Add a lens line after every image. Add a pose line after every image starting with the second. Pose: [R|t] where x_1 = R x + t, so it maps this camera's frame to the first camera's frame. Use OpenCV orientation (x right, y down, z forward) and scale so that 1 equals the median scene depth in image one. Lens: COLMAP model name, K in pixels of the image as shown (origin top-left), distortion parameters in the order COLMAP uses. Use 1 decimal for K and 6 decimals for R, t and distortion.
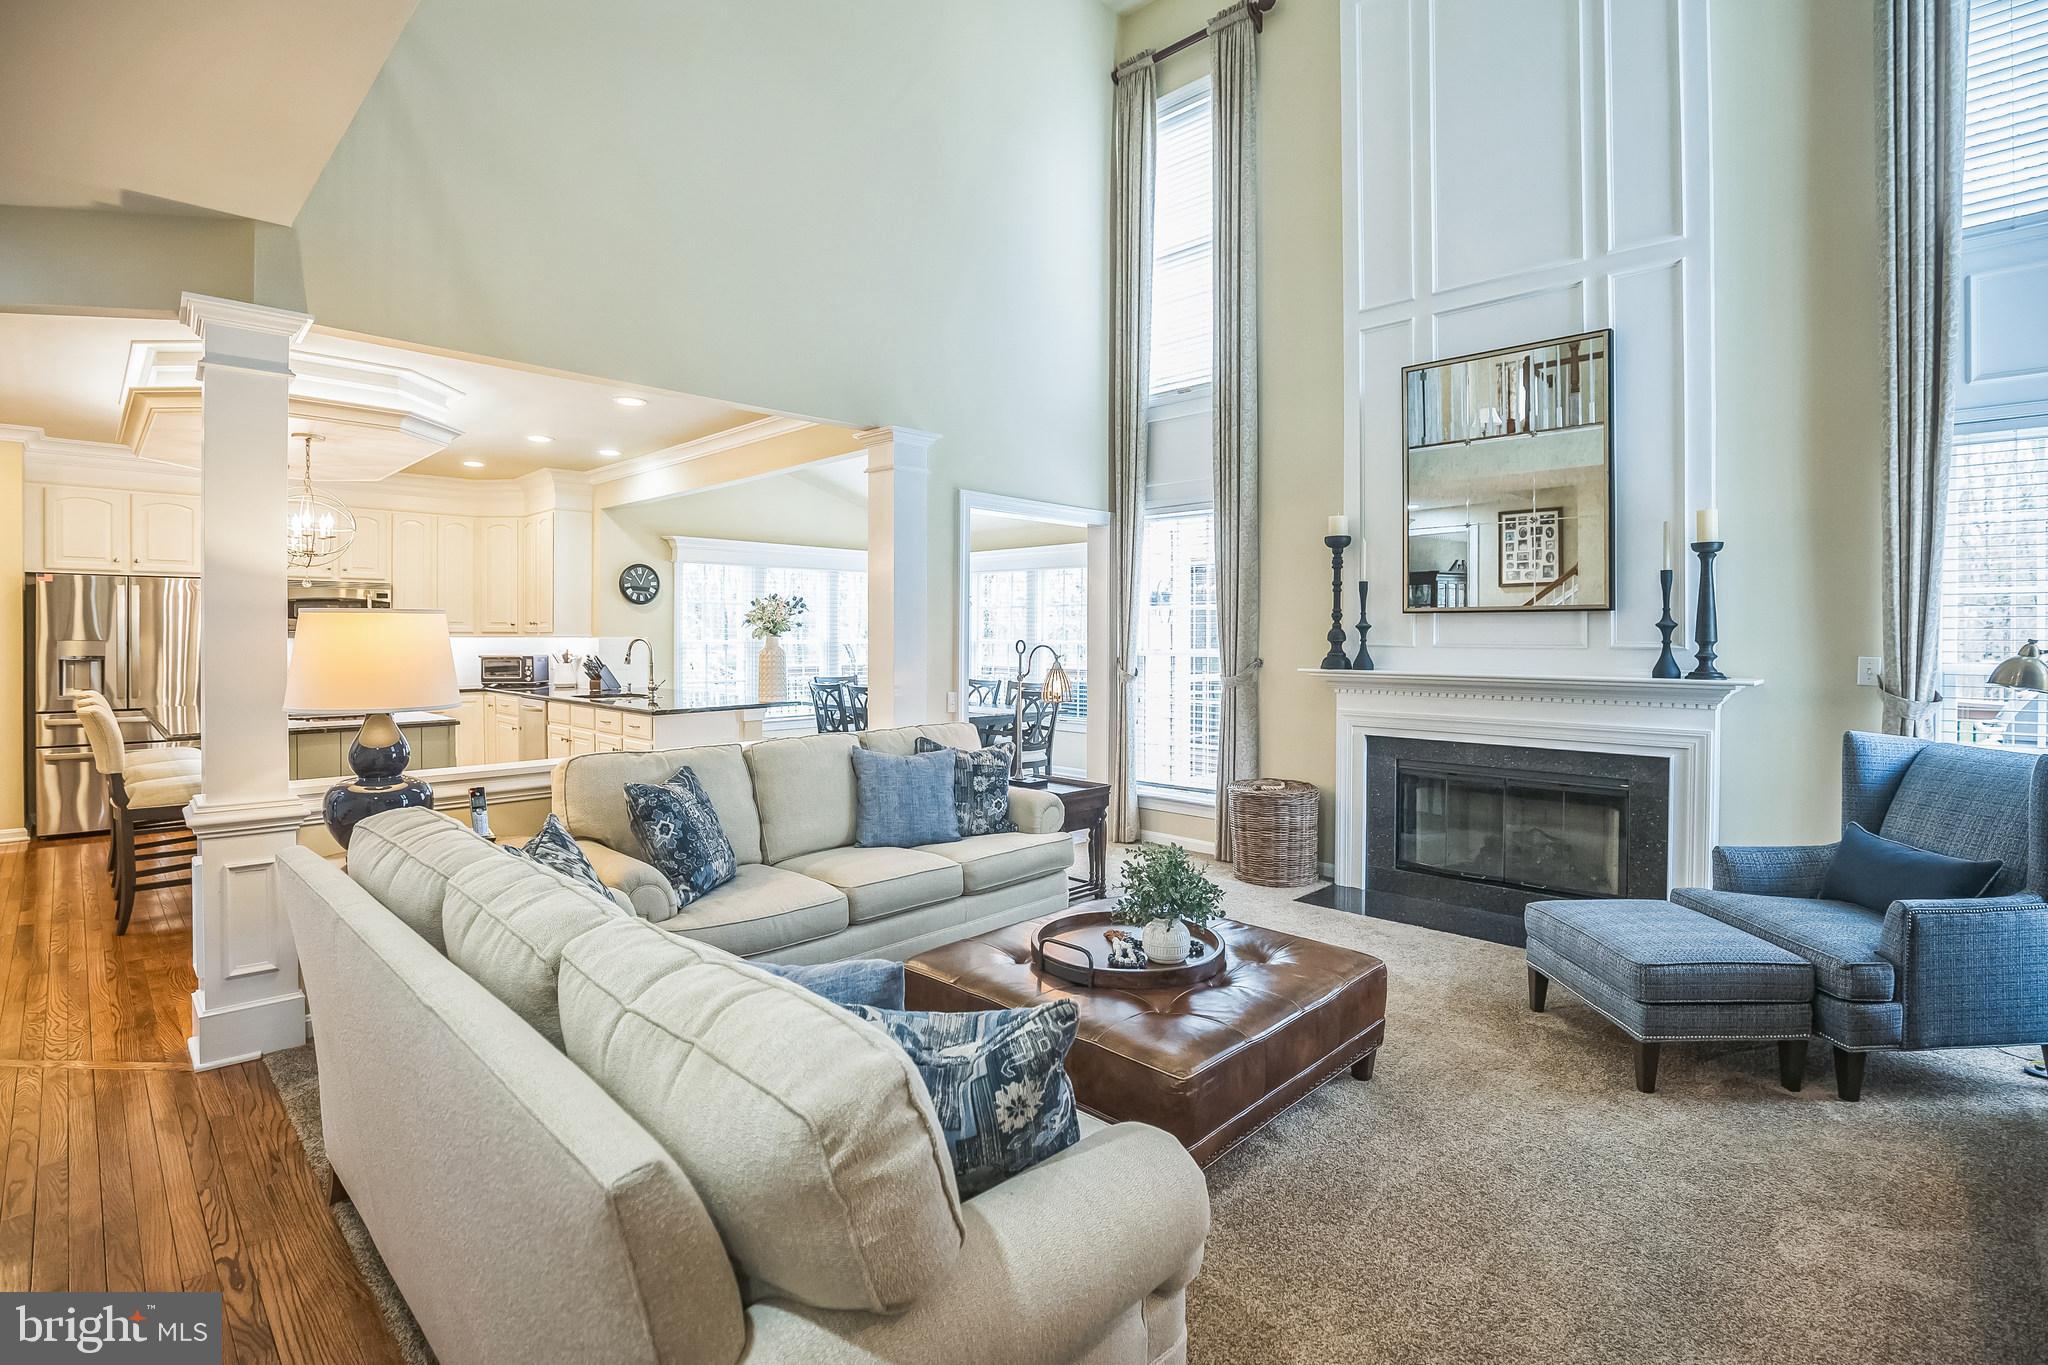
lens RADIAL K [[952.5, 0, 1027.3], [0, 952.5, 655.2], [0, 0, 1]] dist [-0.039260, 0.007826]
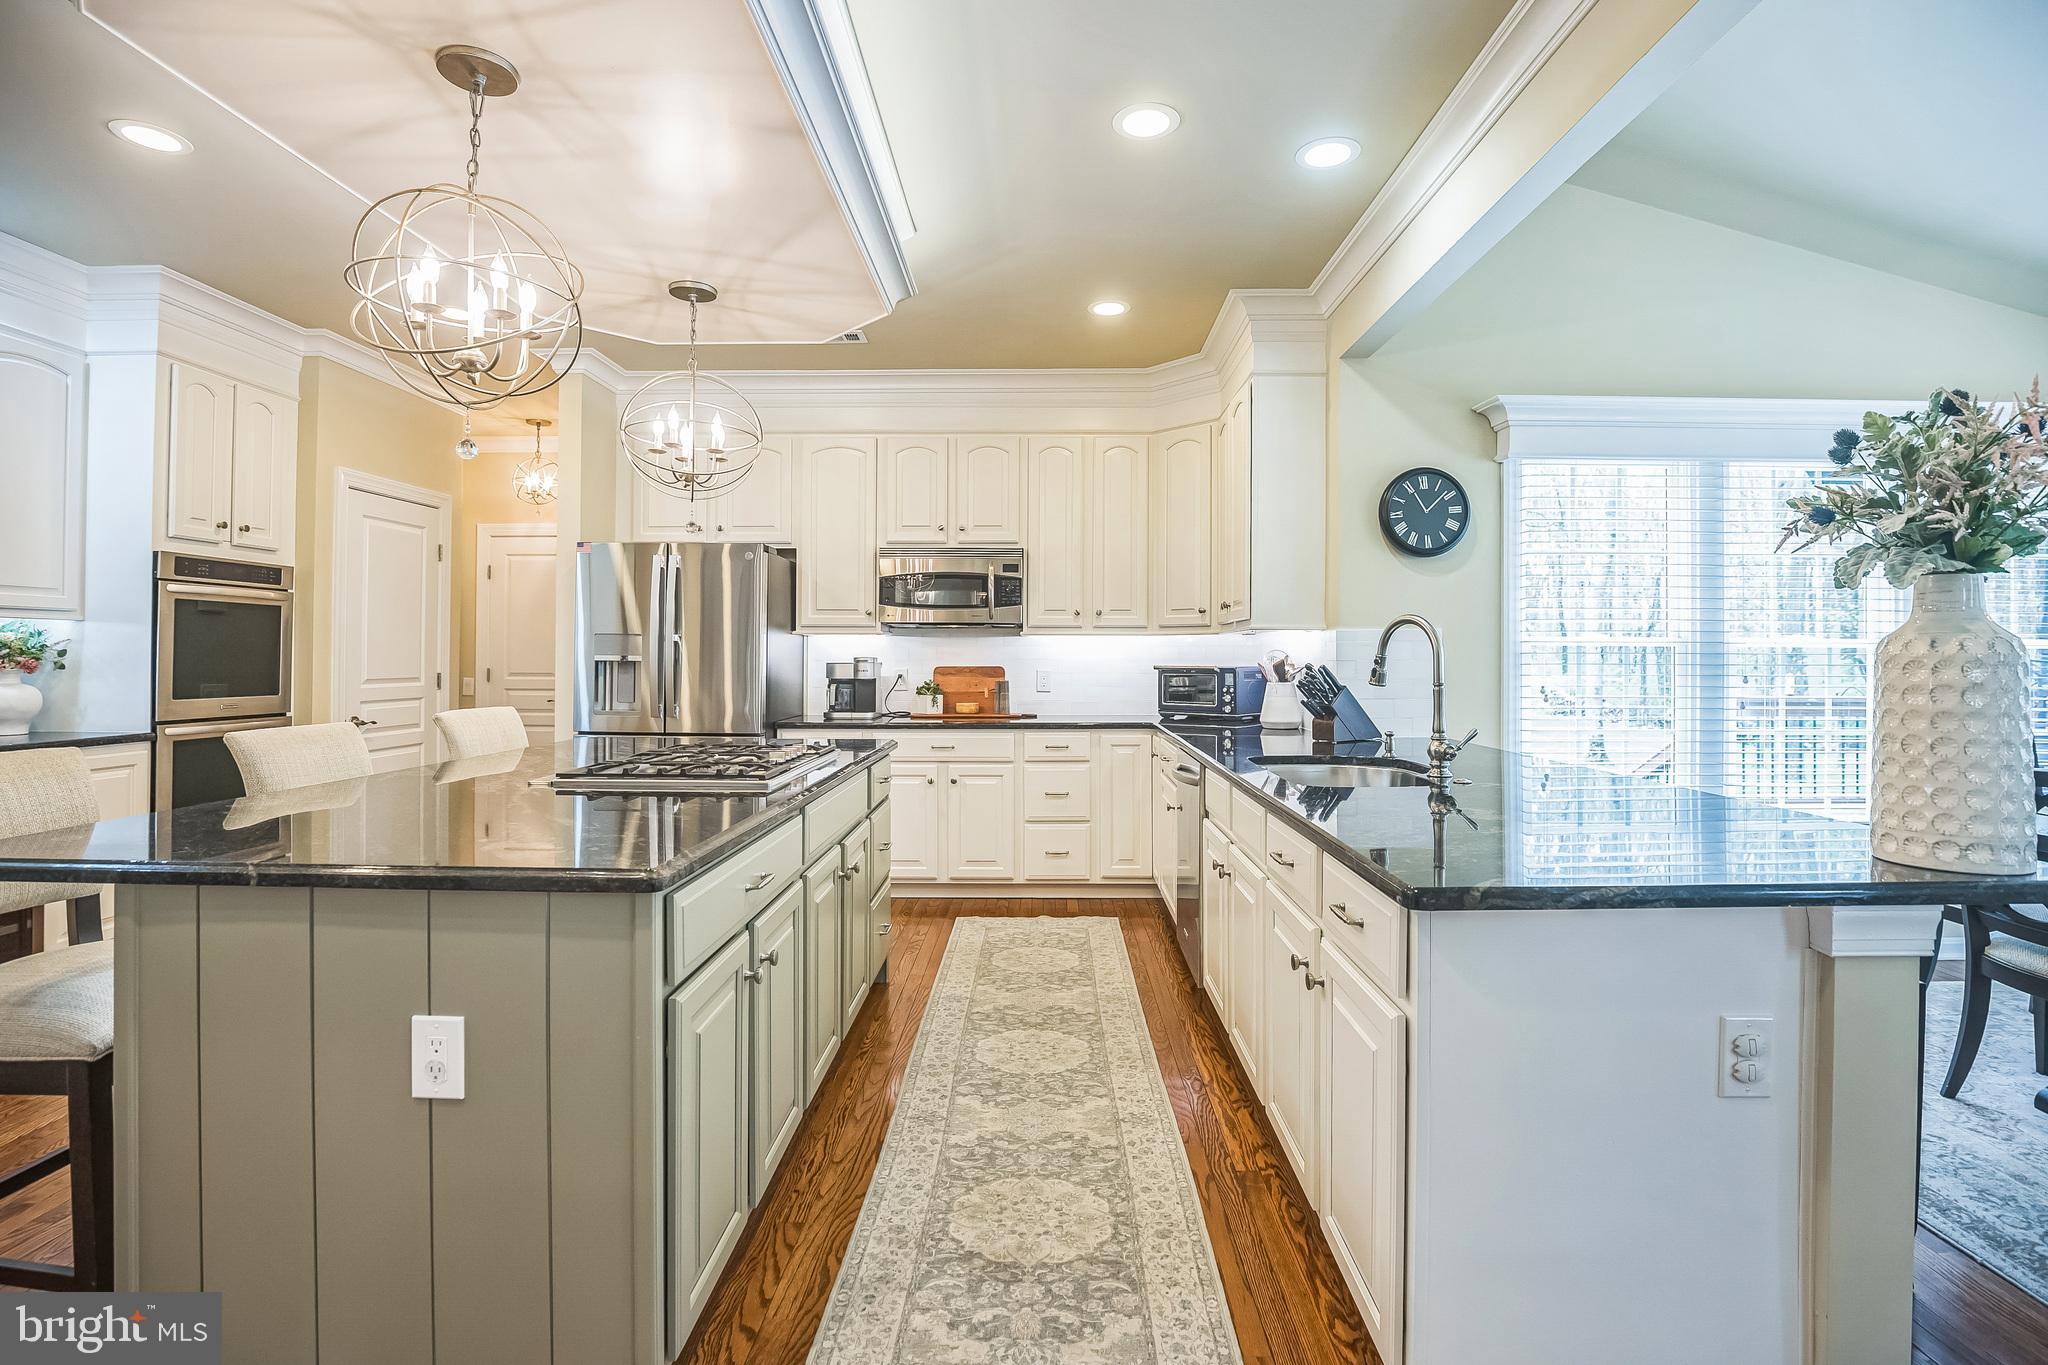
lens RADIAL K [[952.5, 0, 1027.3], [0, 952.5, 655.2], [0, 0, 1]] dist [-0.039260, 0.007826]
pose [[0.681244, -0.000718, -0.732056, -0.330805], [-0.017018, 0.999714, -0.016817, 0.008049], [0.731858, 0.023915, 0.681037, 0.884066]]
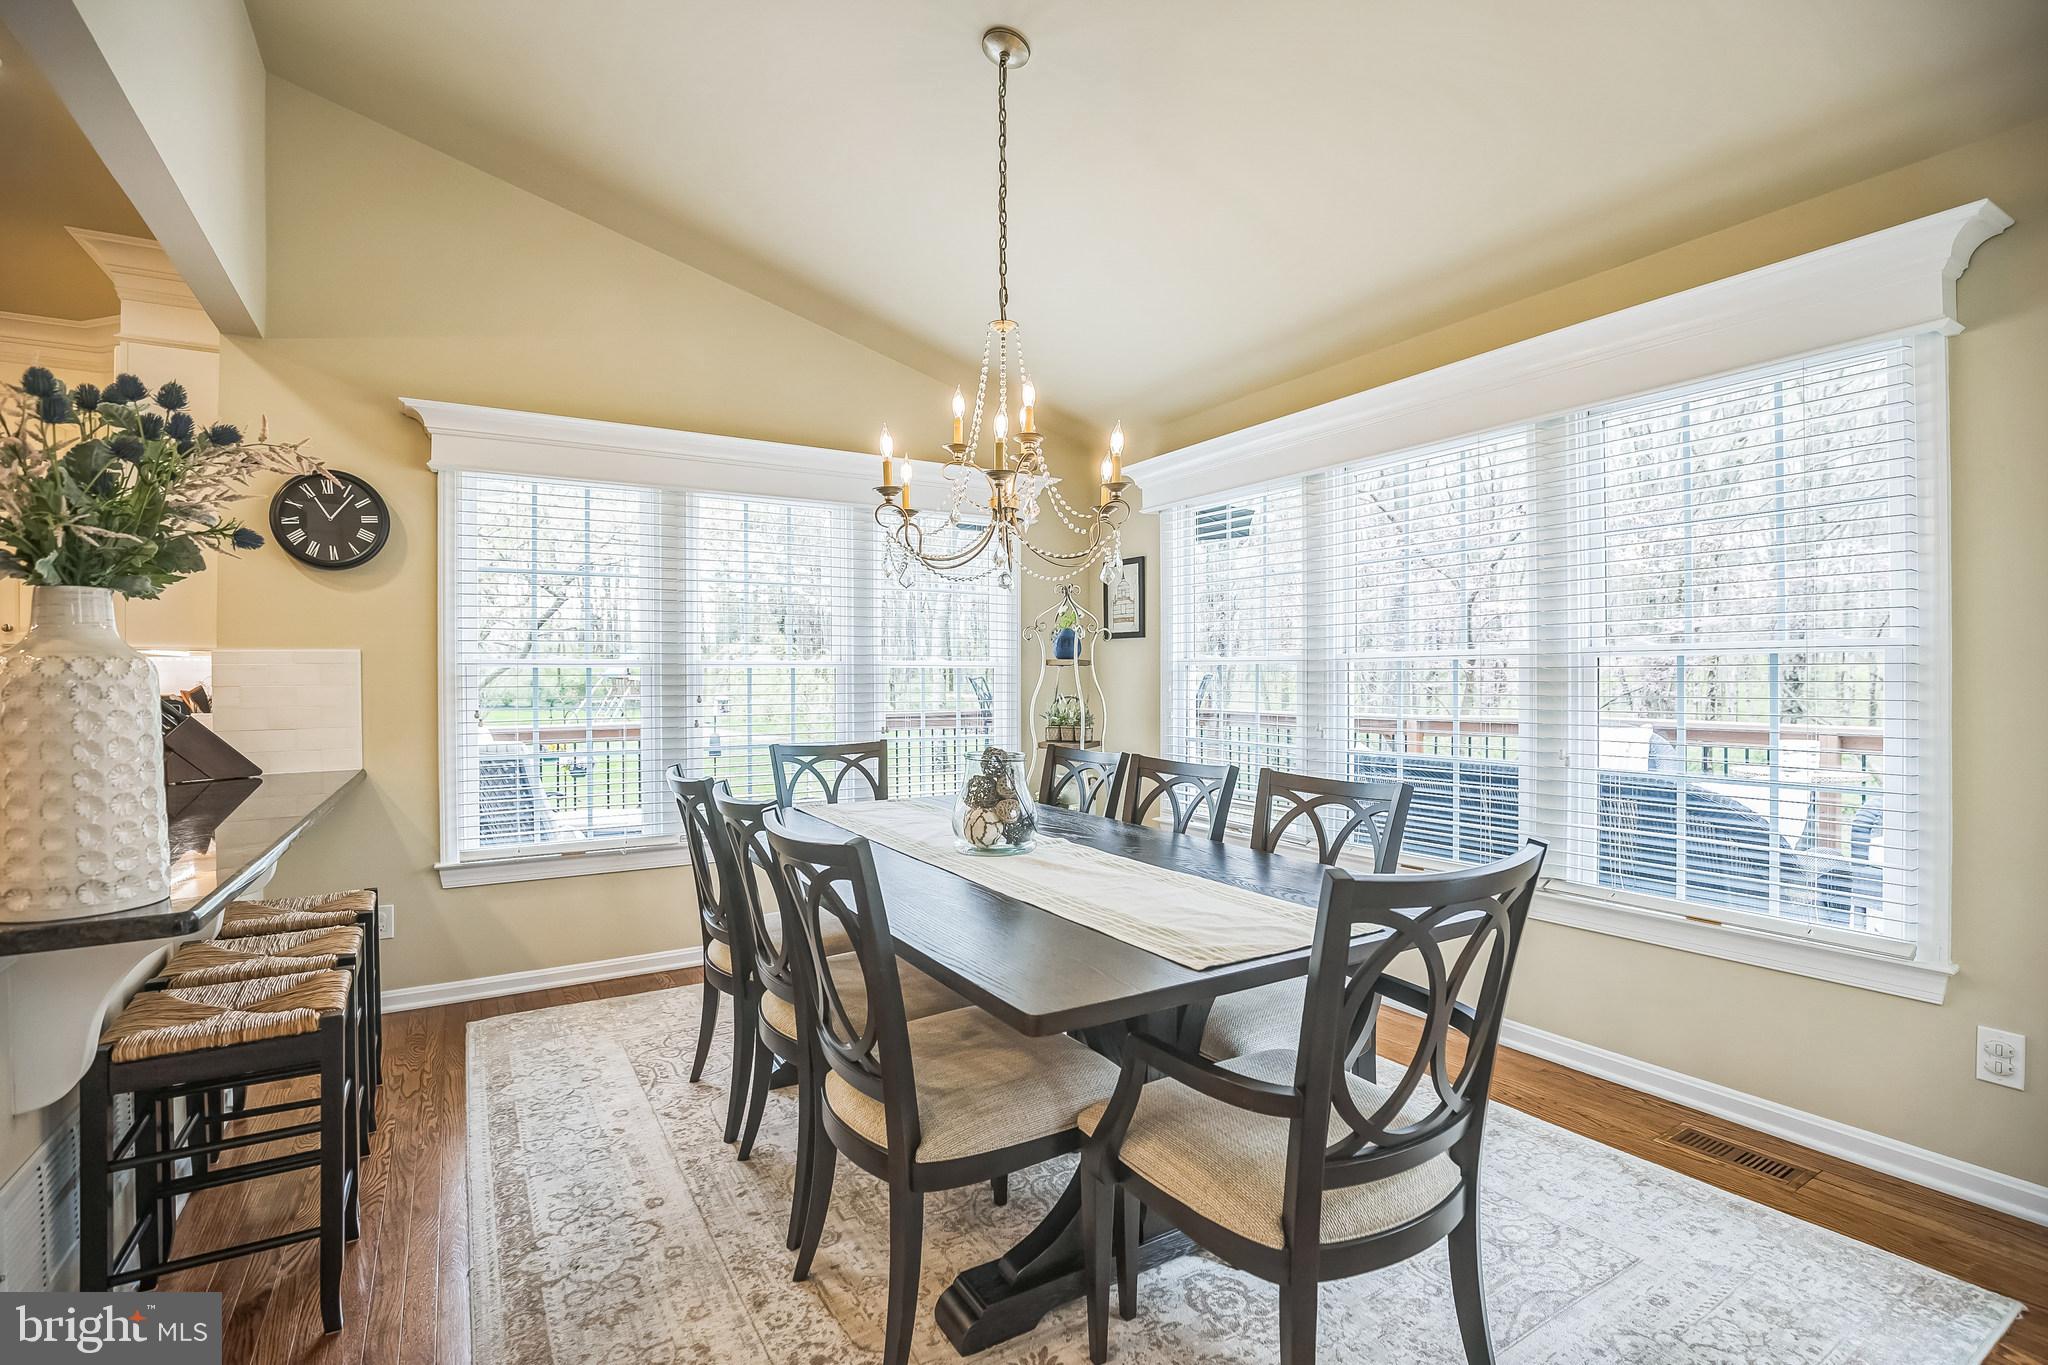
lens RADIAL K [[941.6, 0, 1030.1], [0, 941.6, 672.7], [0, 0, 1]] dist [-0.039996, 0.008942]
pose [[0.969360, -0.012958, -0.245301, -0.028852], [0.006715, 0.999632, -0.026270, 0.006099], [0.245551, 0.023818, 0.969091, 1.106103]]
